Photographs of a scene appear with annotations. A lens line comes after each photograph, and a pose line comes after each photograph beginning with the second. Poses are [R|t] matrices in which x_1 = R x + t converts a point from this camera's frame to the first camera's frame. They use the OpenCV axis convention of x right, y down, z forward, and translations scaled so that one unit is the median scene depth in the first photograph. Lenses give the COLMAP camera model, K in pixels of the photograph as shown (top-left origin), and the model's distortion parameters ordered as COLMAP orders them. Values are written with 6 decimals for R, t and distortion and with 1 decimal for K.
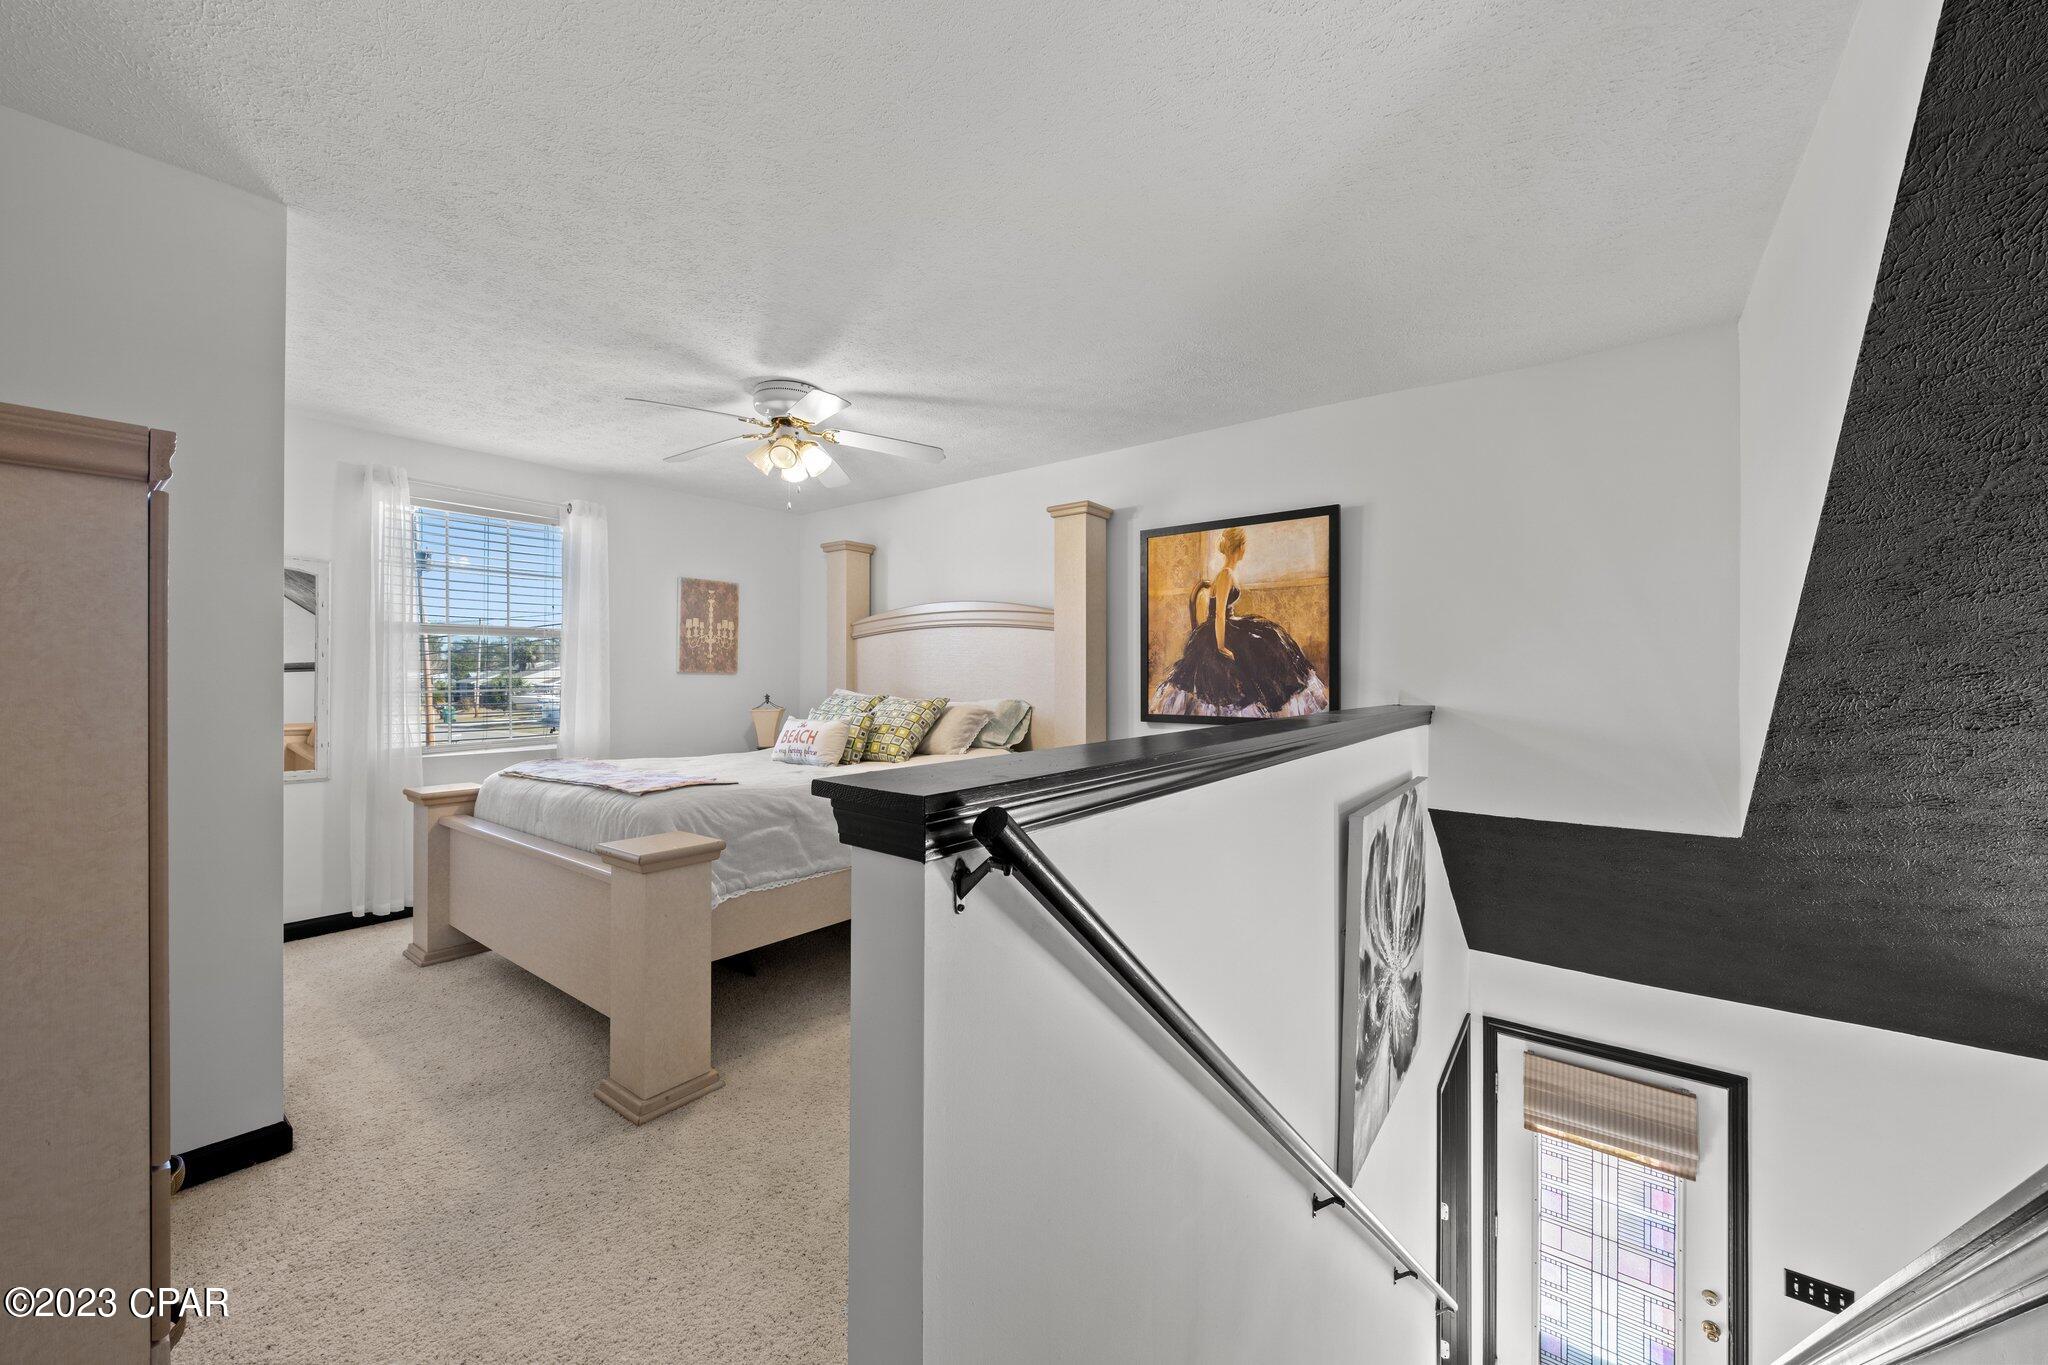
lens RADIAL K [[742.3, 0, 1014.5], [0, 742.3, 680.6], [0, 0, 1]] dist [-0.005500, 0.000083]
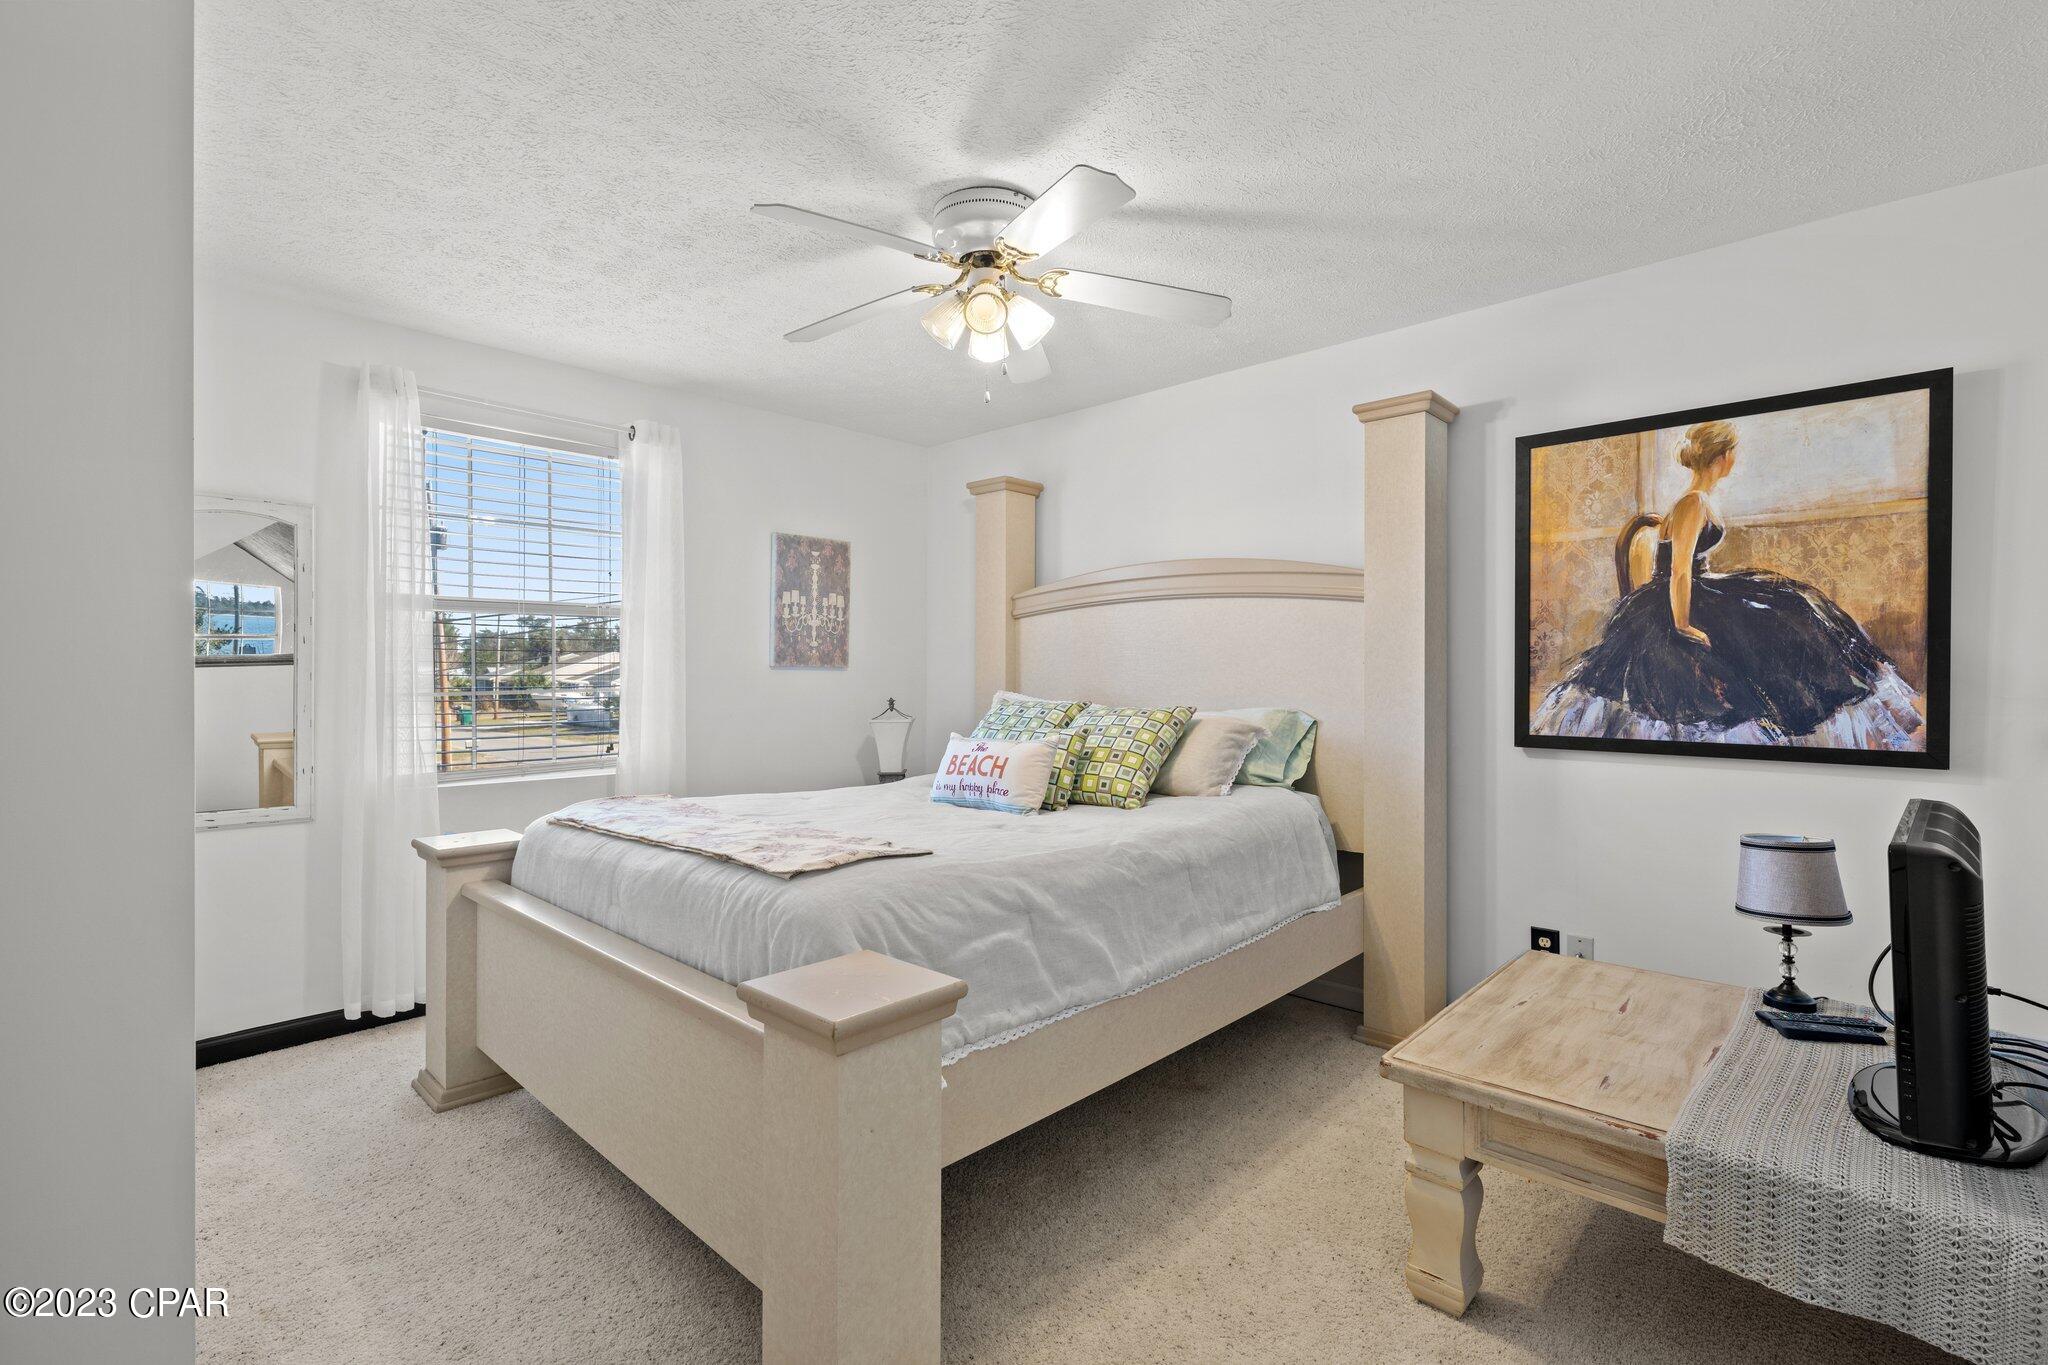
lens RADIAL K [[933.3, 0, 1029.6], [0, 933.3, 684.9], [0, 0, 1]] dist [-0.000480, 0.000460]
pose [[0.994027, 0.002936, -0.109097, -0.162126], [-0.002126, 0.999969, 0.007535, -0.001499], [0.109116, -0.007258, 0.994003, 0.201530]]
